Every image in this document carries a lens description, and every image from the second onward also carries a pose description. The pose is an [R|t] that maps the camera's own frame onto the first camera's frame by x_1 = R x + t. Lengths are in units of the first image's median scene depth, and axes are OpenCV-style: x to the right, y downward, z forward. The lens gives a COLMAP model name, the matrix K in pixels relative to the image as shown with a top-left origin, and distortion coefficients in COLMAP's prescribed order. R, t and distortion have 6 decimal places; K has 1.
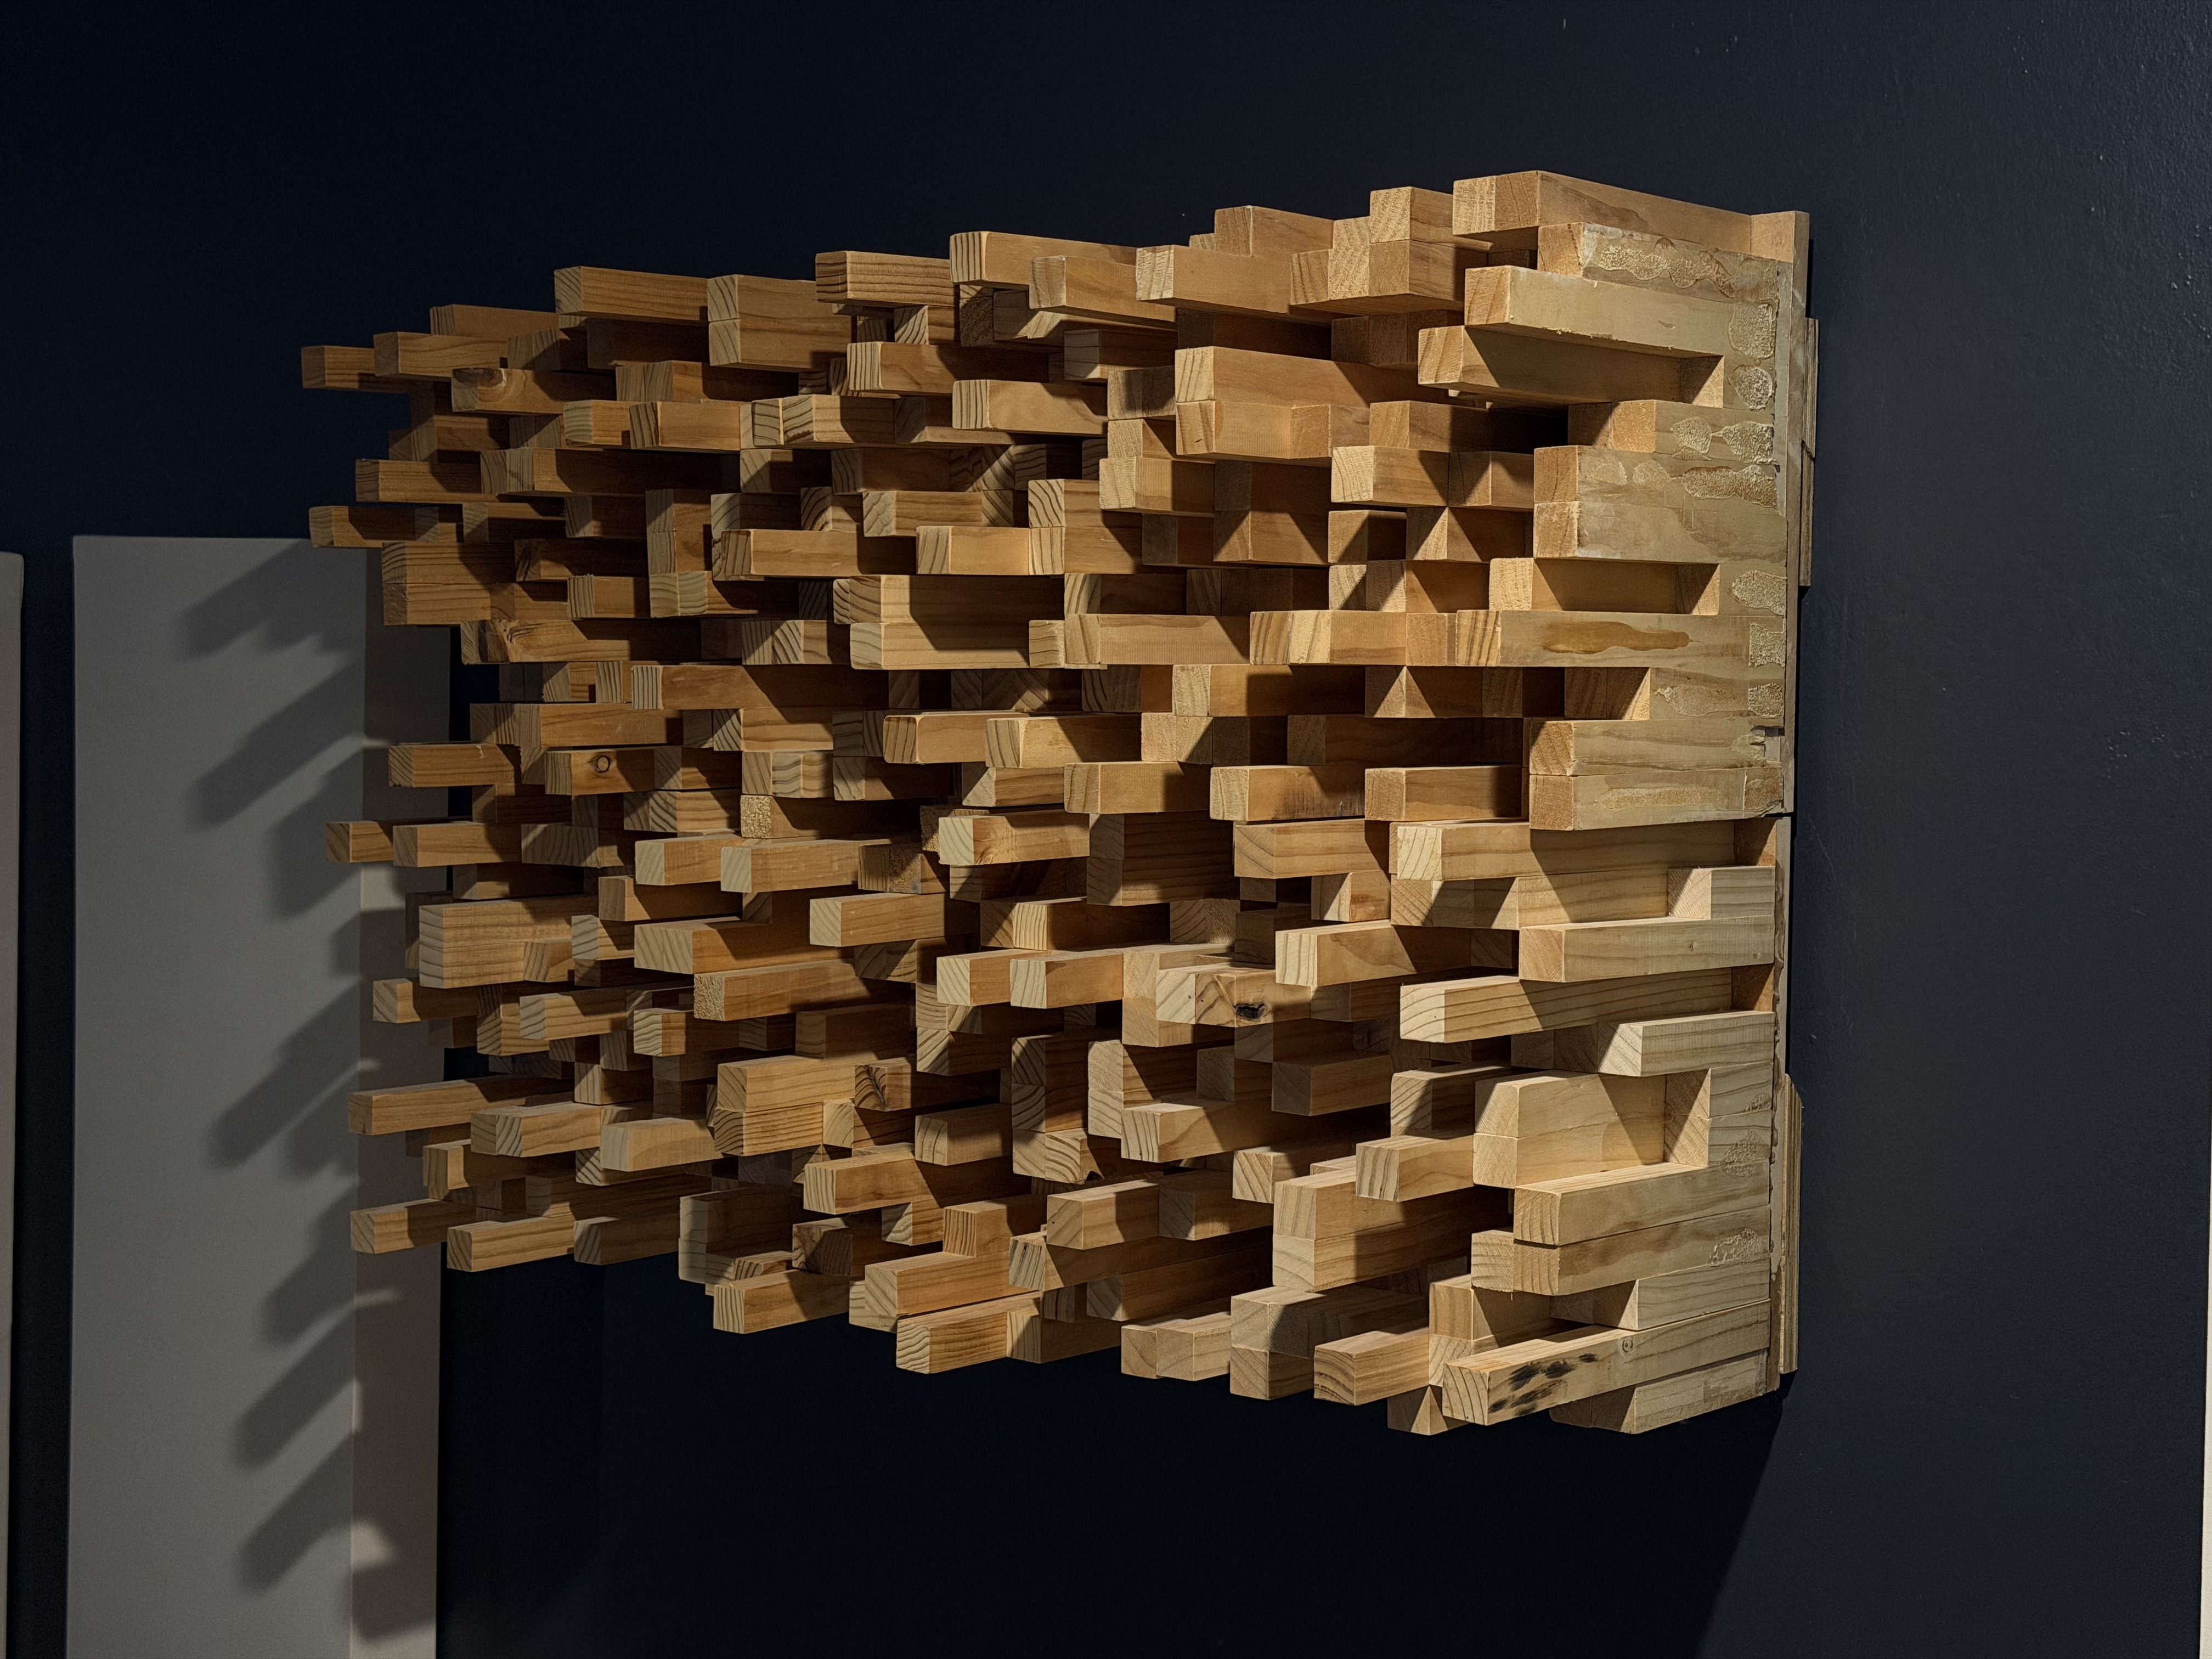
lens RADIAL K [[2970.9, 0, 1023.7], [0, 2970.9, 835.5], [0, 0, 1]] dist [0.171872, -0.024657]
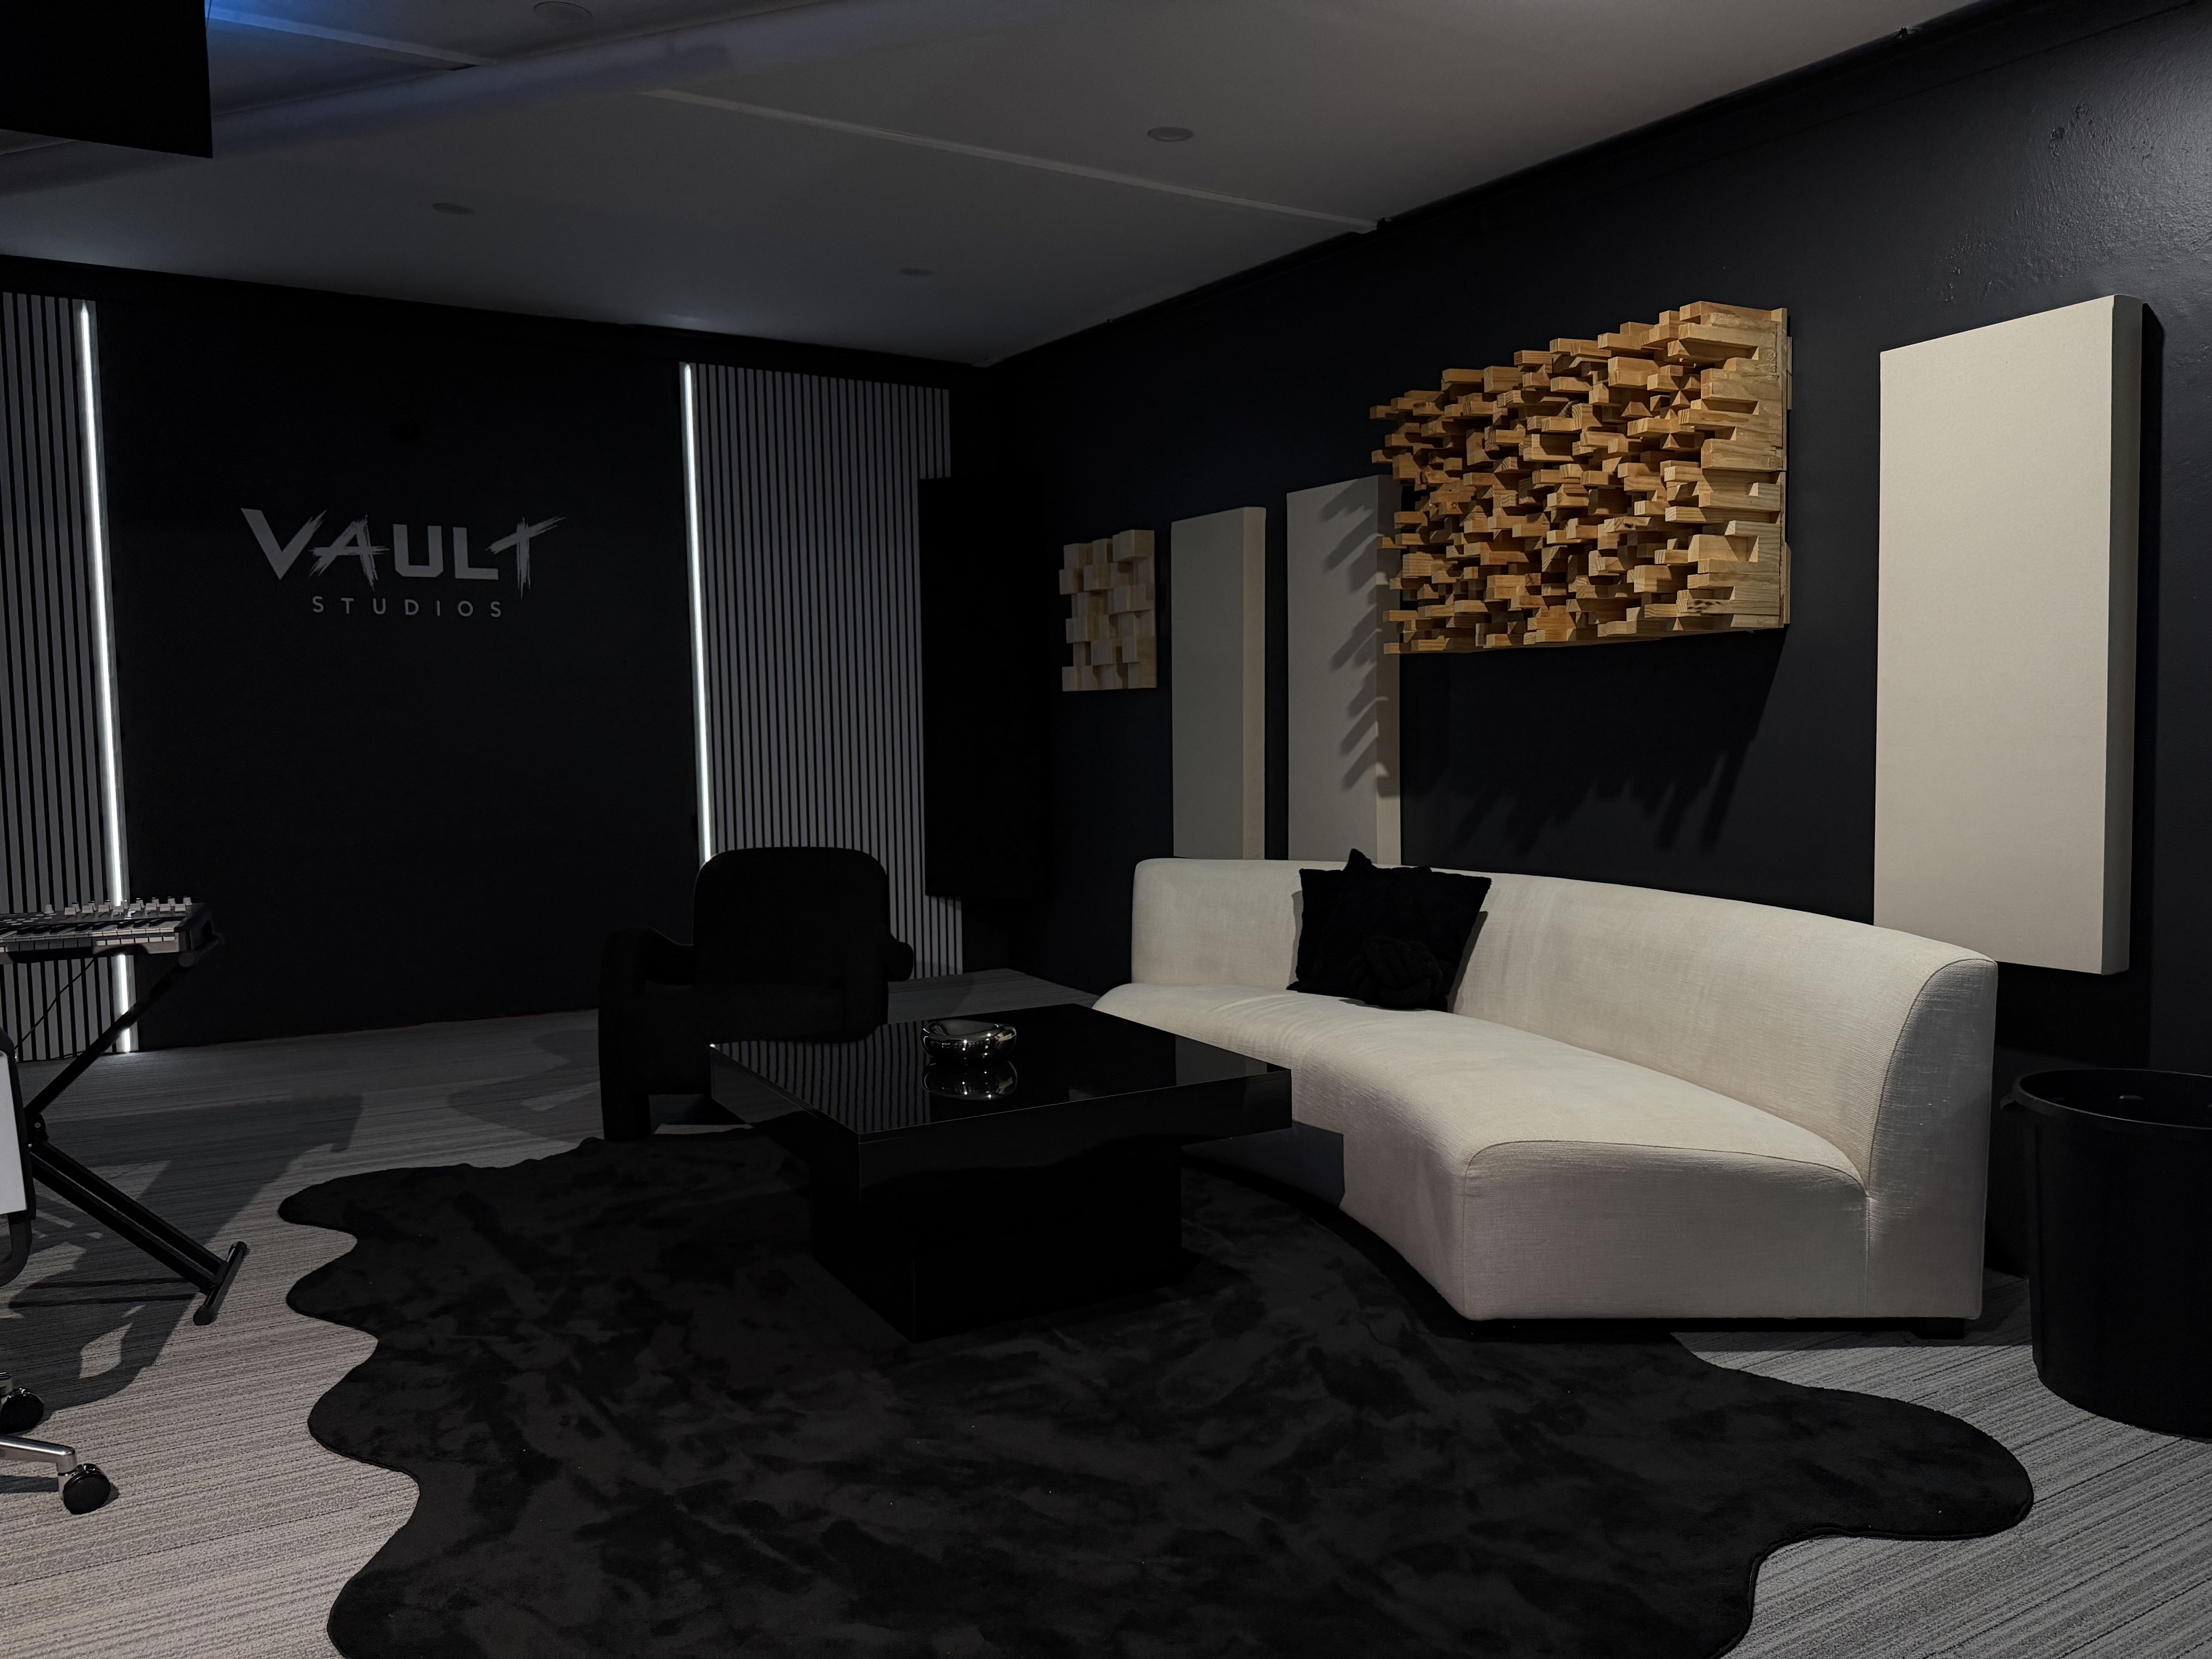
lens RADIAL K [[1544.7, 0, 1106.0], [0, 1544.7, 829.5], [0, 0, 1]] dist [0.102739, -0.132172]
pose [[0.947183, -0.009471, -0.320553, 0.074454], [0.011303, 0.999929, 0.003853, 0.413223], [0.320493, -0.007273, 0.947223, -1.105407]]
